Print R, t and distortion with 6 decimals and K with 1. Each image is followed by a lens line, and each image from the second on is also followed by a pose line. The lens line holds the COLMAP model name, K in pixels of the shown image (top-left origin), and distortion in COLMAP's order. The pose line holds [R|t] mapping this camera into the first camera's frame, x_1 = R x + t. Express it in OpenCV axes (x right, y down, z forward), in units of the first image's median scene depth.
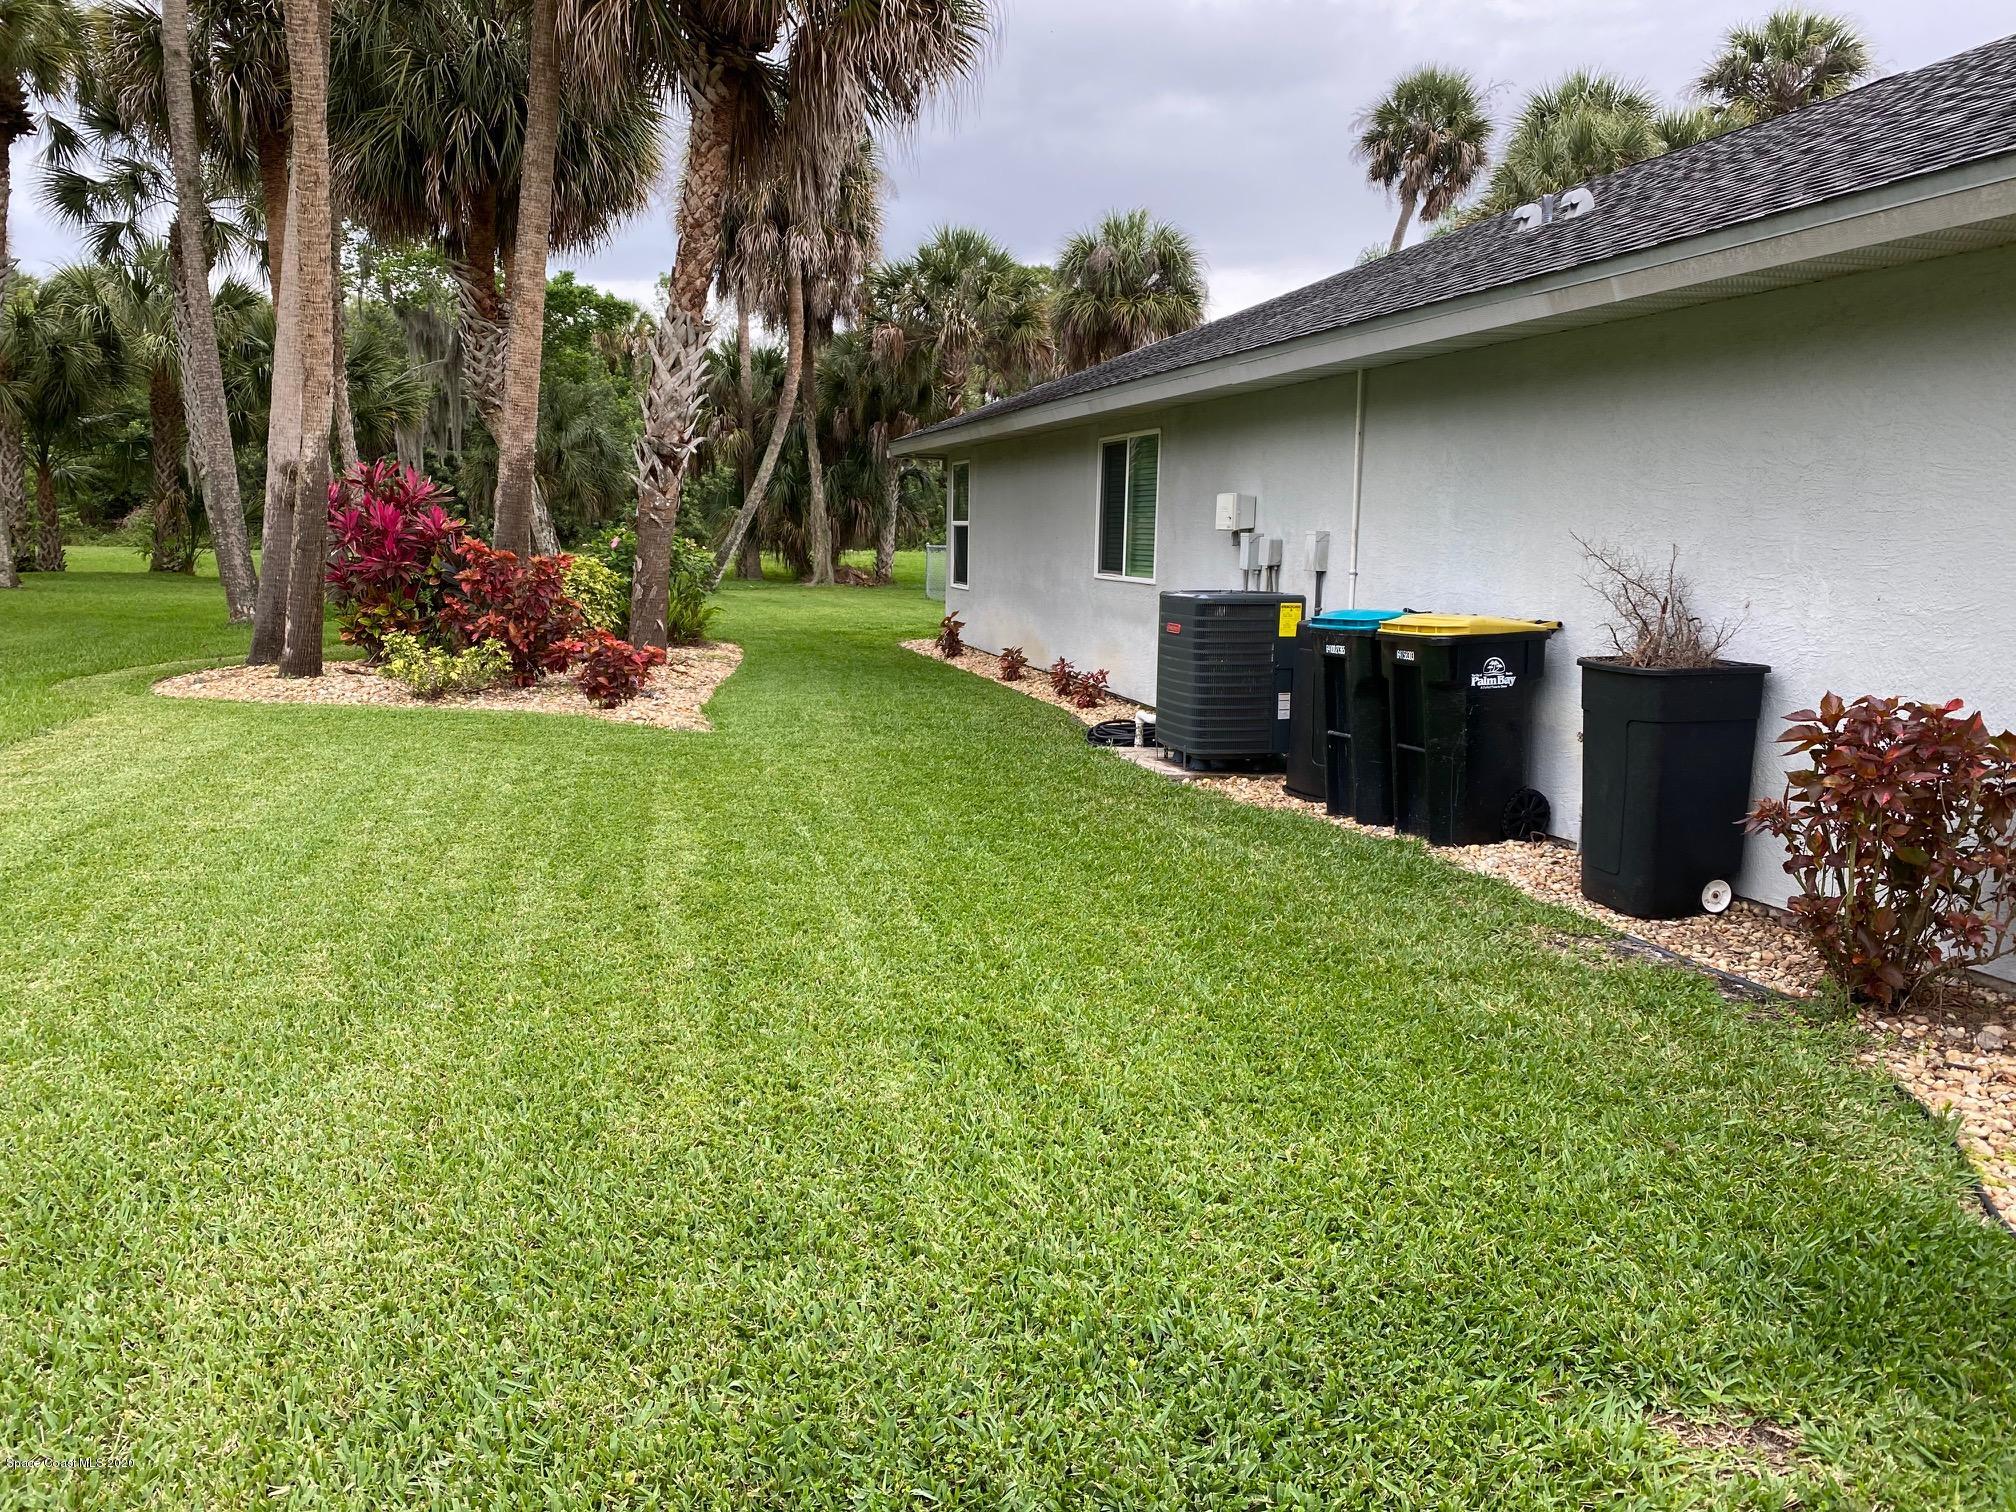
lens RADIAL K [[1538.3, 0, 1005.3], [0, 1538.3, 744.7], [0, 0, 1]] dist [0.043920, -0.023127]
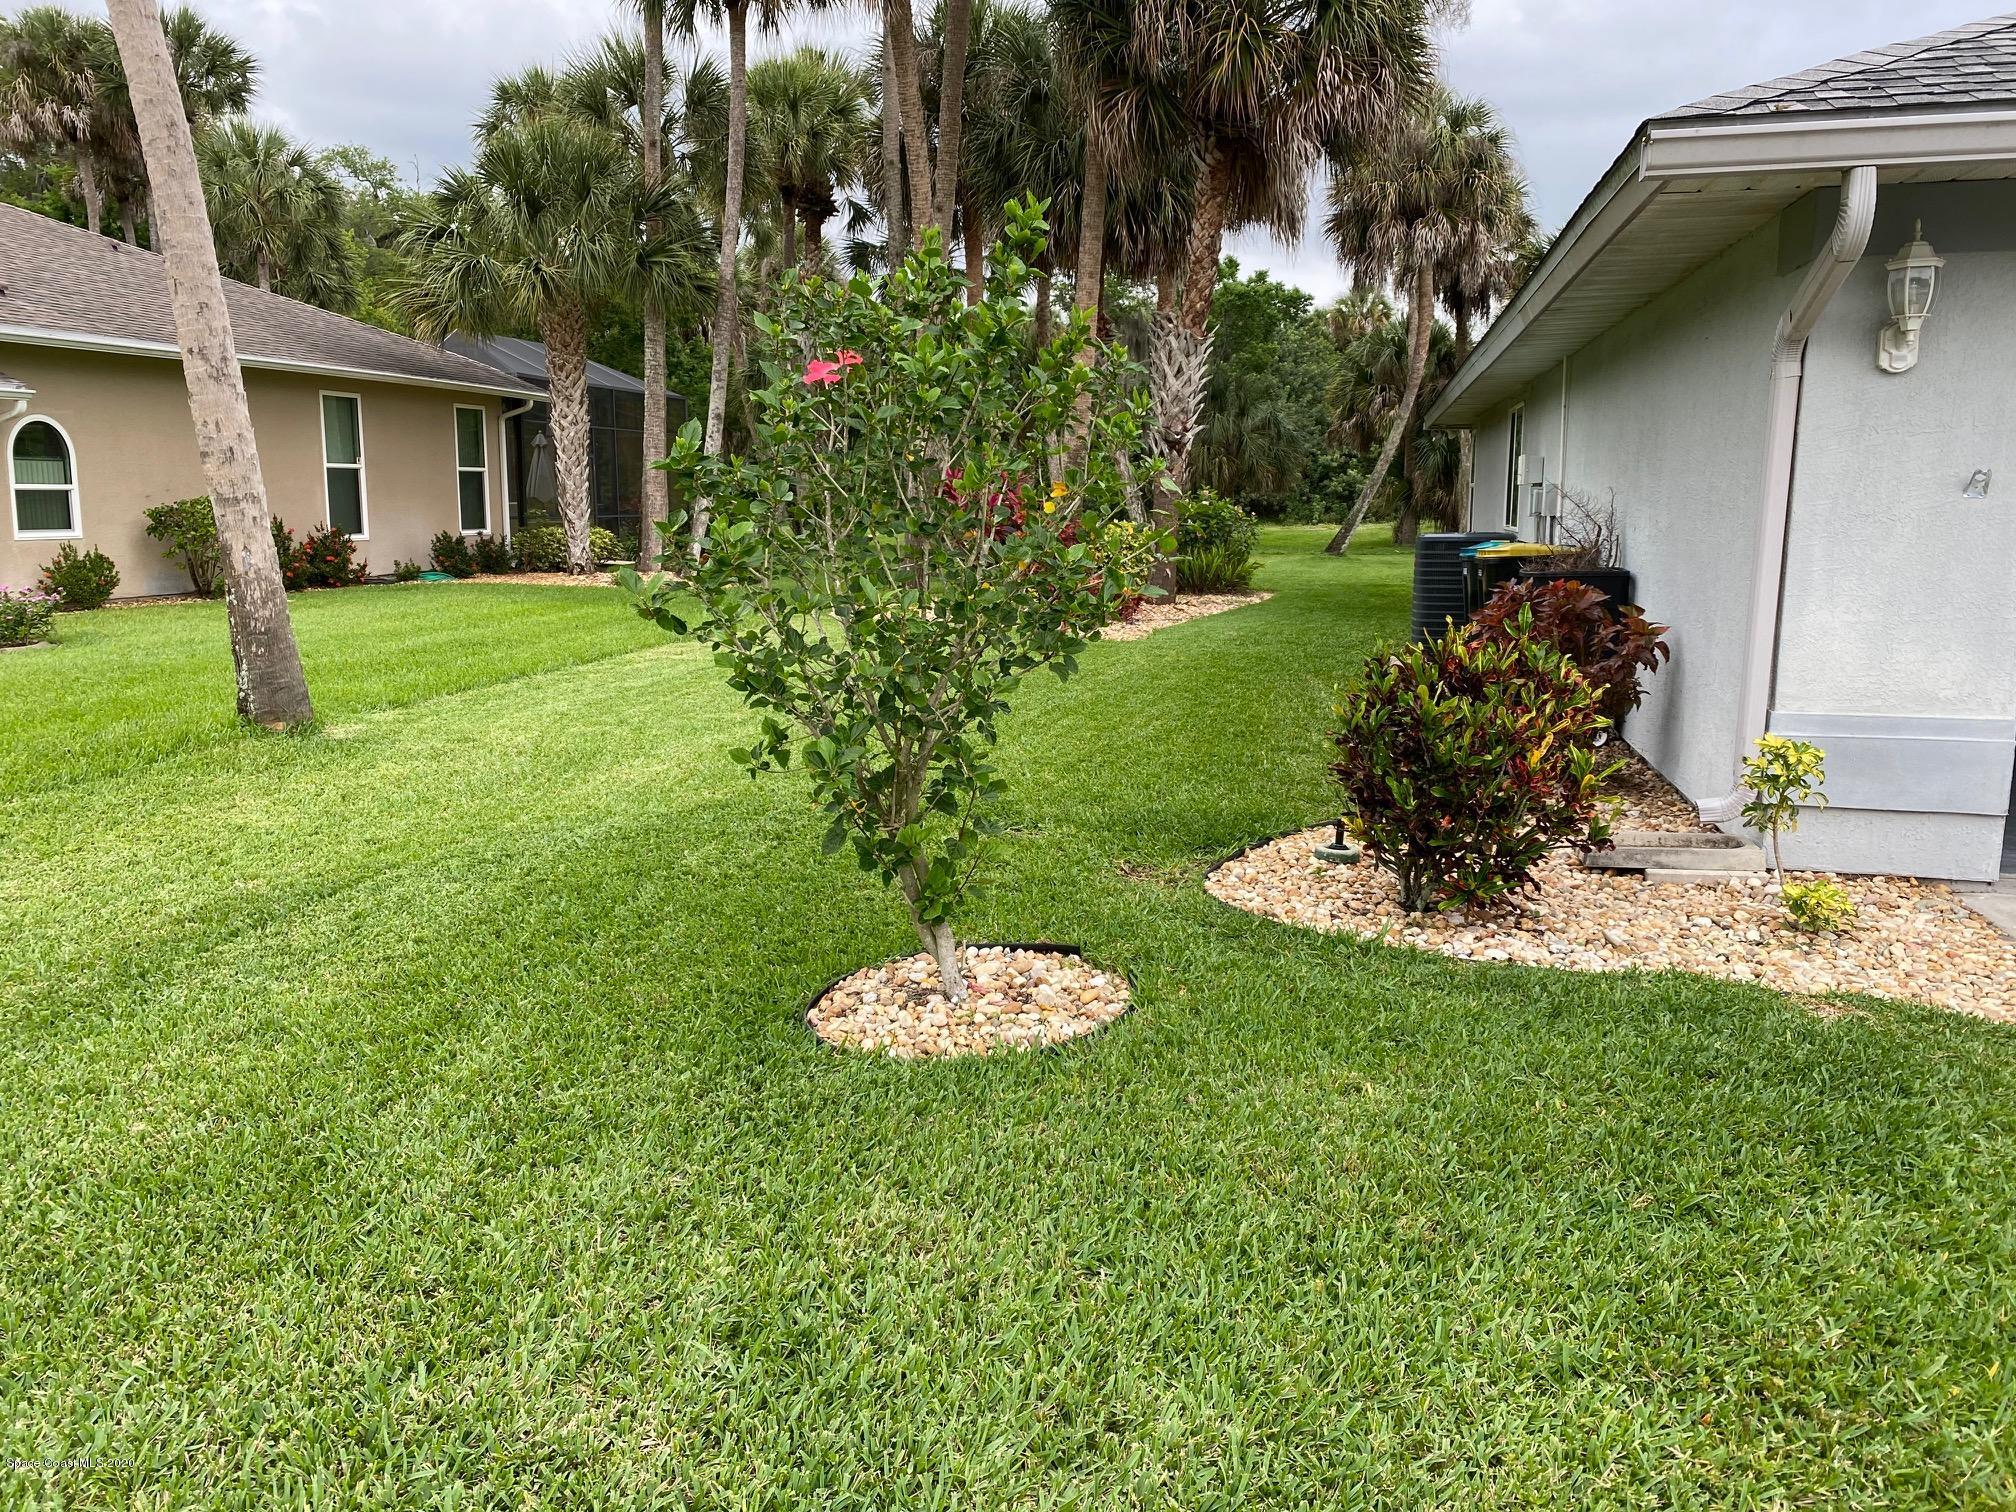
lens RADIAL K [[1538.3, 0, 1011.2], [0, 1538.3, 758.2], [0, 0, 1]] dist [0.043920, -0.023127]
pose [[0.887720, 0.059933, -0.456466, 0.150015], [-0.049406, 0.998166, 0.034975, 0.021987], [0.457725, -0.008496, 0.889053, -0.119958]]
